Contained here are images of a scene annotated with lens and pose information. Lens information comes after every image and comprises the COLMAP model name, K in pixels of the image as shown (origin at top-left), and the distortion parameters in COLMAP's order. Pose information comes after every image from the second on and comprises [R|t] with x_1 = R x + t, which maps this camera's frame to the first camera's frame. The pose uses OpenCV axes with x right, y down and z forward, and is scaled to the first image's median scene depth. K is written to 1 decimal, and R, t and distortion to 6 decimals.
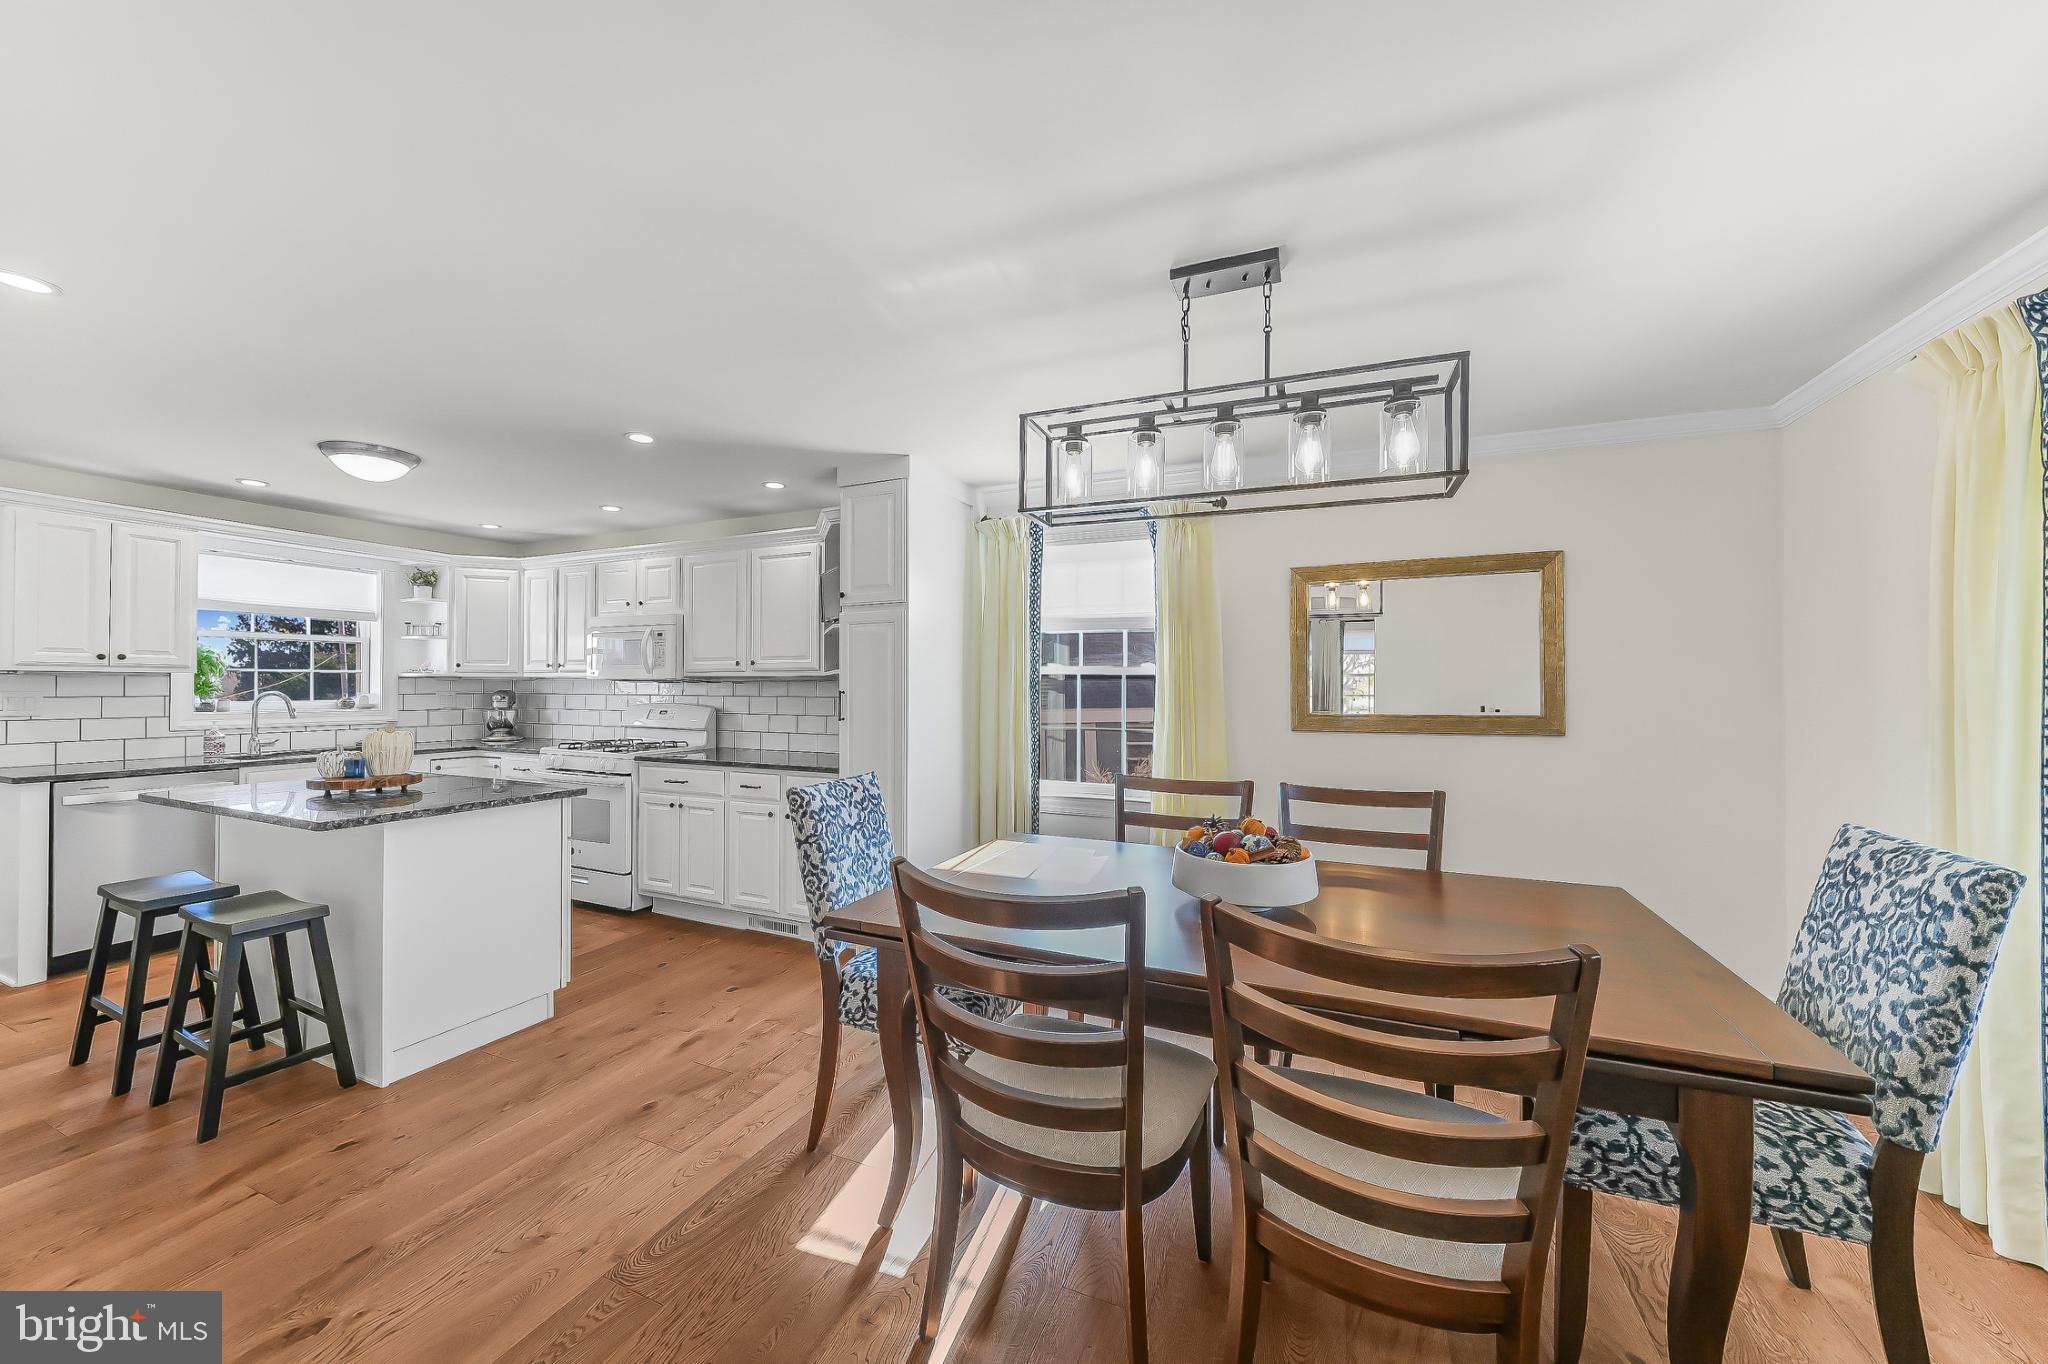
lens RADIAL K [[748.2, 0, 1028.6], [0, 748.2, 681.0], [0, 0, 1]] dist [-0.012841, -0.000102]
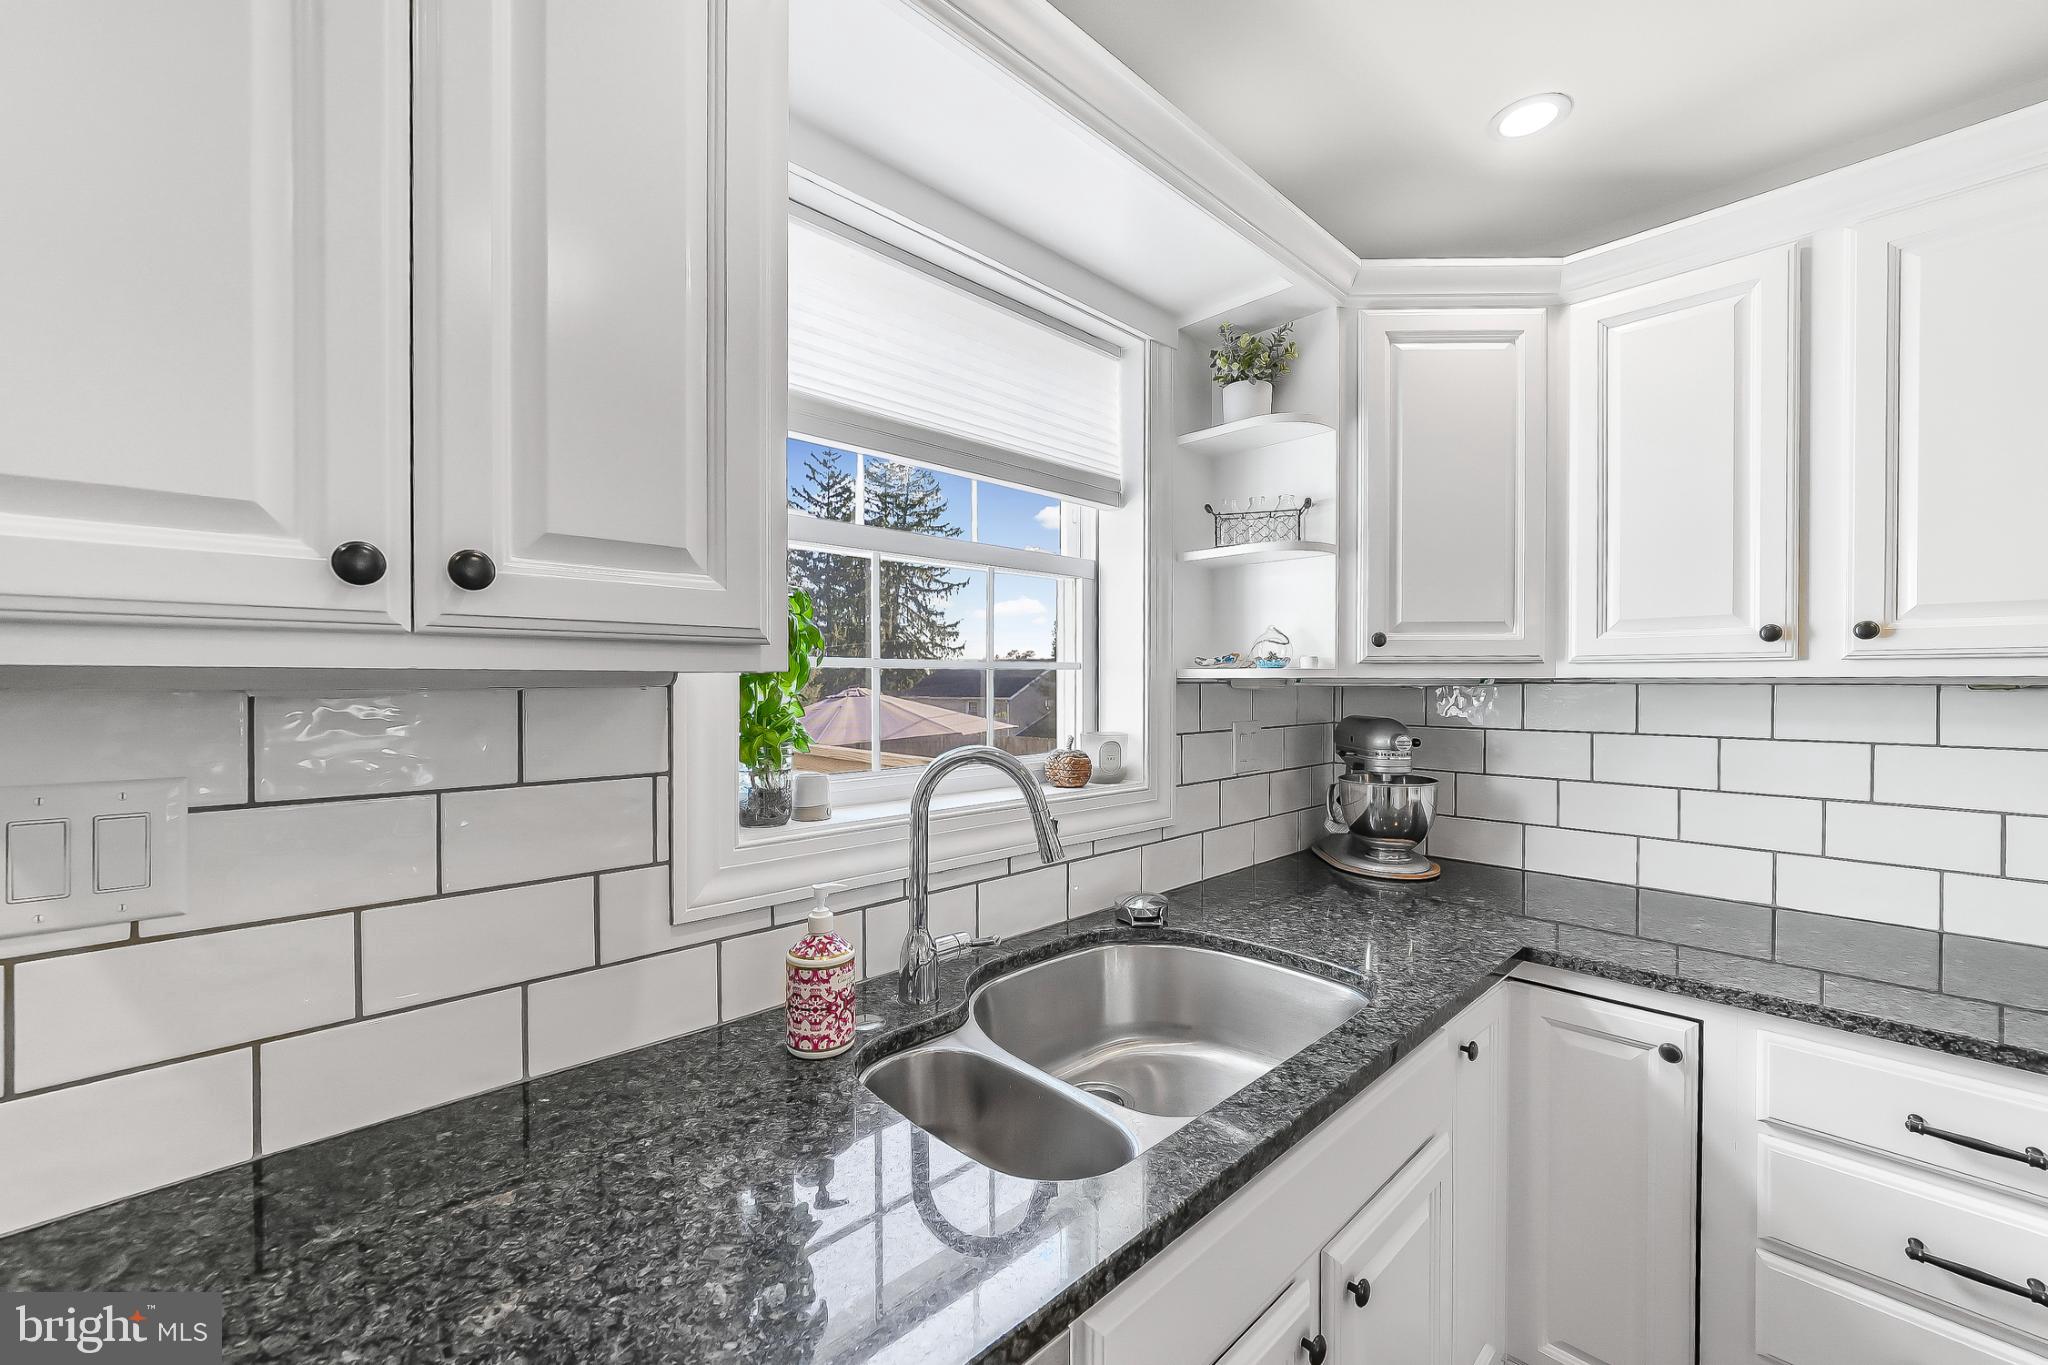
lens RADIAL K [[810.5, 0, 991.5], [0, 810.5, 689.0], [0, 0, 1]] dist [-0.001357, 0.000013]
pose [[0.912825, 0.000639, -0.408352, -0.842542], [0.005442, 0.999891, 0.013729, -0.007711], [0.408316, -0.014754, 0.912722, 0.700924]]
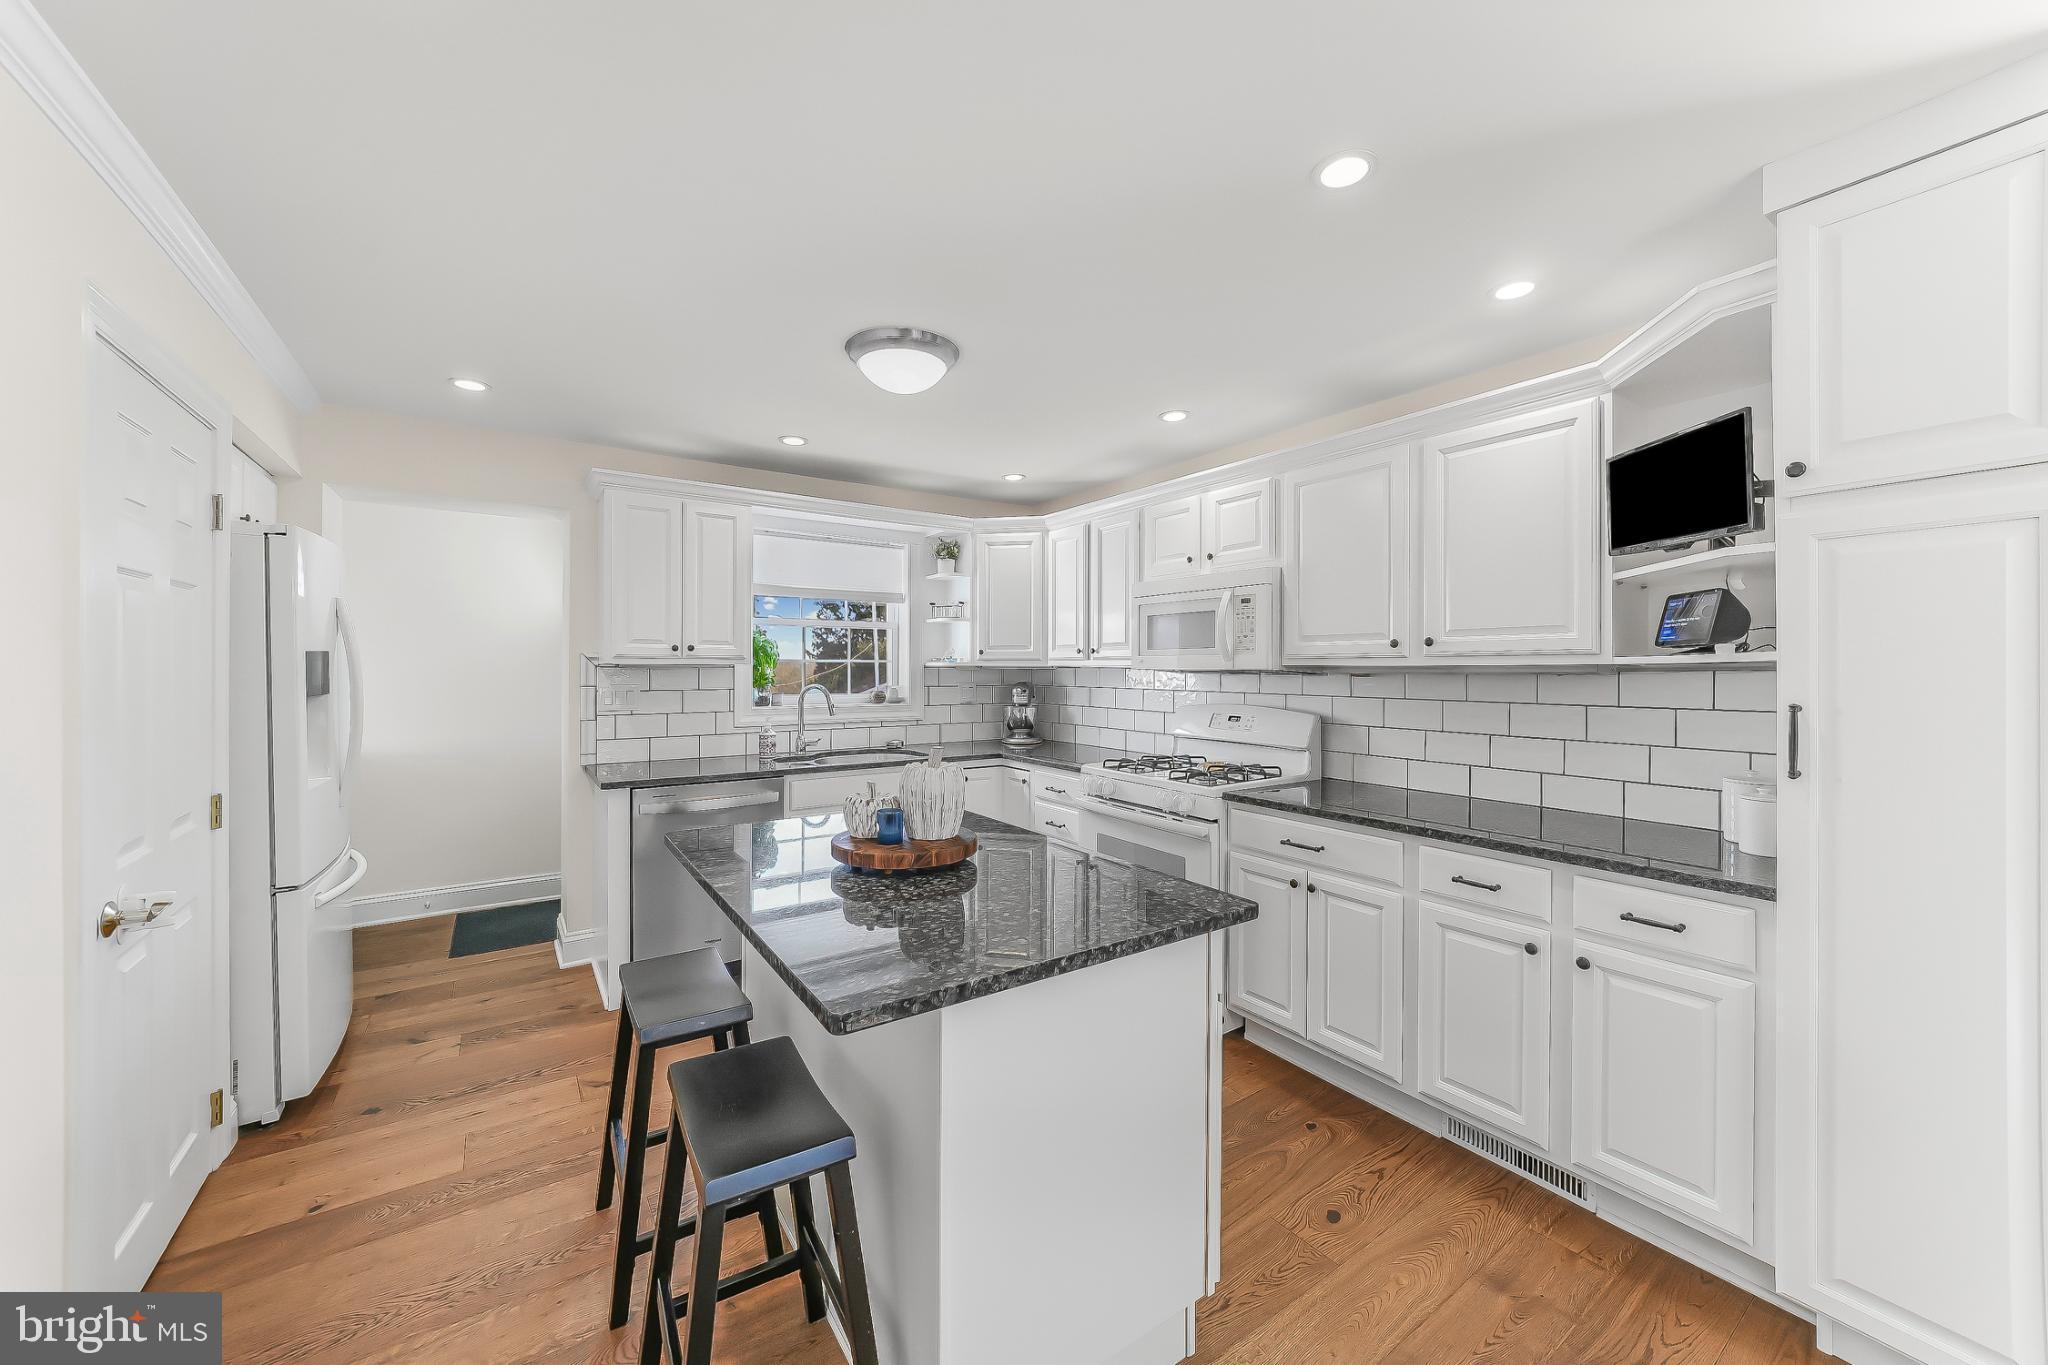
lens RADIAL K [[771.2, 0, 991.7], [0, 771.2, 671.0], [0, 0, 1]] dist [-0.004879, 0.001168]
pose [[0.826511, 0.001145, -0.562919, -0.300246], [0.004714, 0.999949, 0.008955, -0.008675], [0.562901, -0.010055, 0.826463, 0.324832]]
